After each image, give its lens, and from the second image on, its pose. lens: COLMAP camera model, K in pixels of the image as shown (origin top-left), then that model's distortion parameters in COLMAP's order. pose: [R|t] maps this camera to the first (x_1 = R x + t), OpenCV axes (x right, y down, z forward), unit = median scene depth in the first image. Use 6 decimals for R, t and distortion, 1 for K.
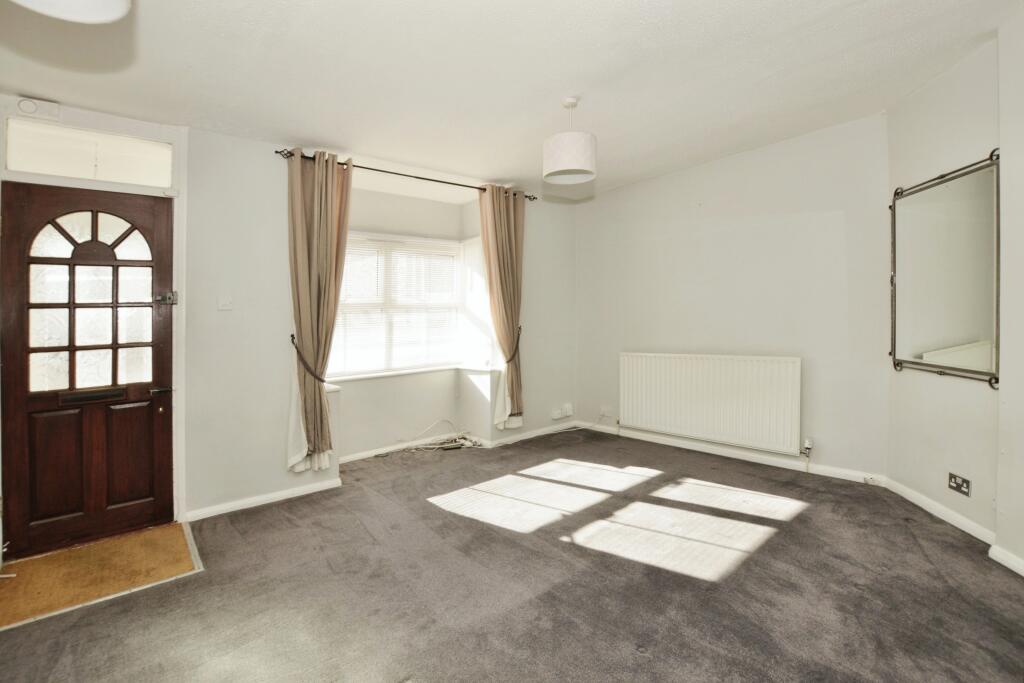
lens RADIAL K [[465.3, 0, 498.5], [0, 465.3, 305.8], [0, 0, 1]] dist [-0.026076, 0.005136]
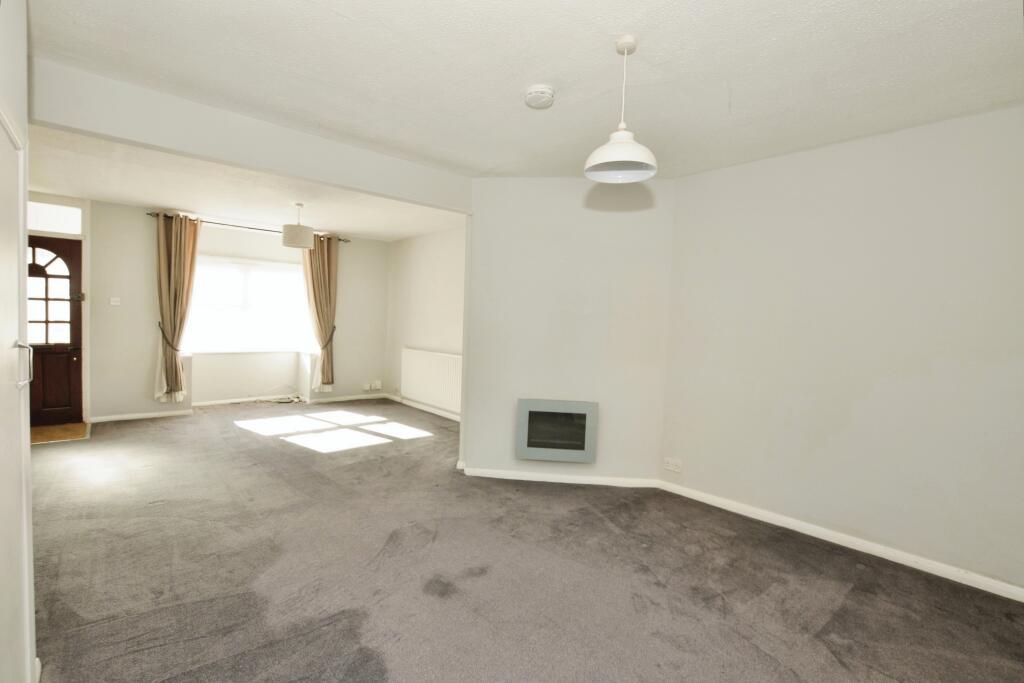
lens RADIAL K [[465.3, 0, 516.9], [0, 465.3, 340.3], [0, 0, 1]] dist [-0.026076, 0.005136]
pose [[0.997623, 0.065145, 0.022447, 0.889335], [-0.066586, 0.995255, 0.070948, -0.082625], [-0.017719, -0.072275, 0.997227, -0.754890]]
